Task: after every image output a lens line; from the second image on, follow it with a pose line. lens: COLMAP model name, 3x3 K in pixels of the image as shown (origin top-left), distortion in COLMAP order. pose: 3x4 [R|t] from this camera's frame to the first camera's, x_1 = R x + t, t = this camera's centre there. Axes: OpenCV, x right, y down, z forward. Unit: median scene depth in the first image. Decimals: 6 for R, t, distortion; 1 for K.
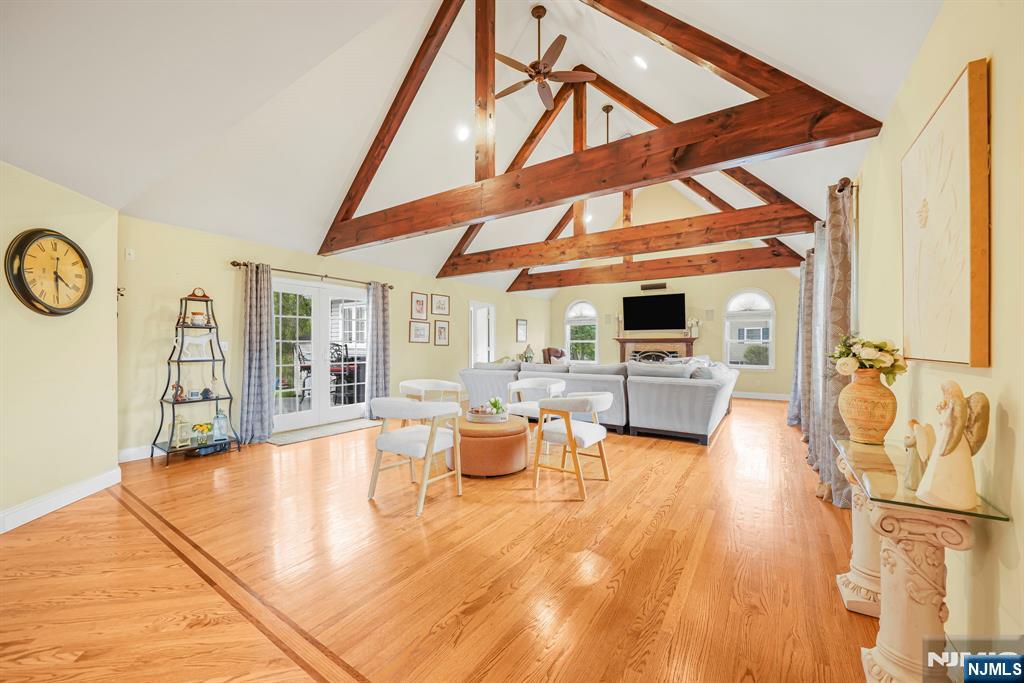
lens RADIAL K [[401.9, 0, 512.0], [0, 401.9, 341.5], [0, 0, 1]] dist [0.000638, 0.000214]
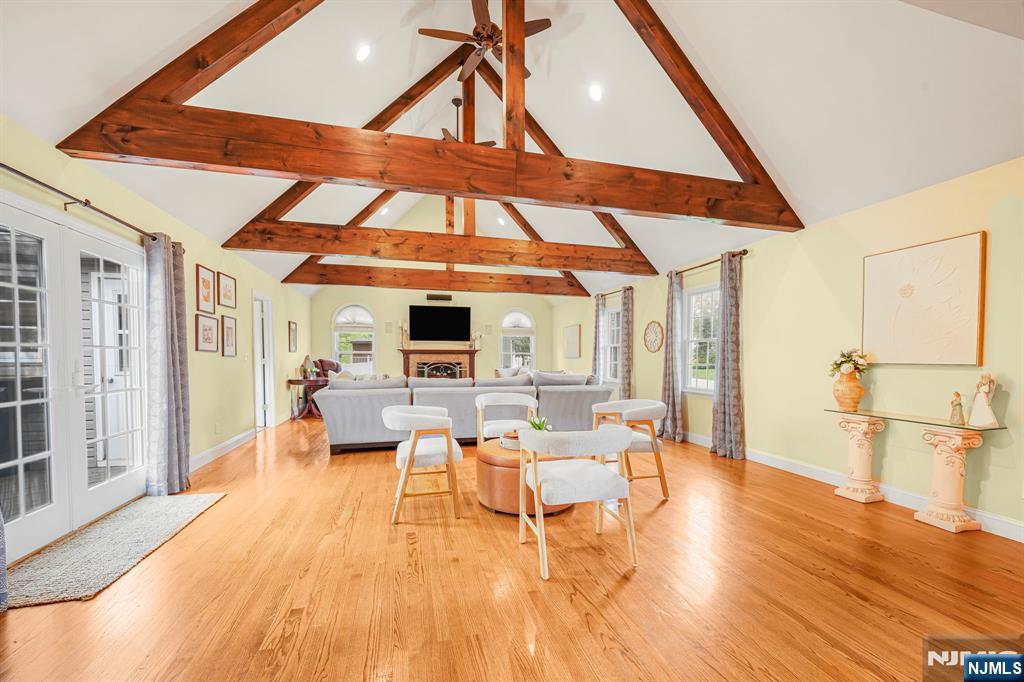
lens RADIAL K [[412.8, 0, 511.5], [0, 412.8, 364.9], [0, 0, 1]] dist [-0.000319, 0.000116]
pose [[0.646757, -0.014519, 0.762558, -0.387156], [-0.007441, 0.999651, 0.025345, 0.003355], [-0.762660, -0.022066, 0.646423, 0.250822]]
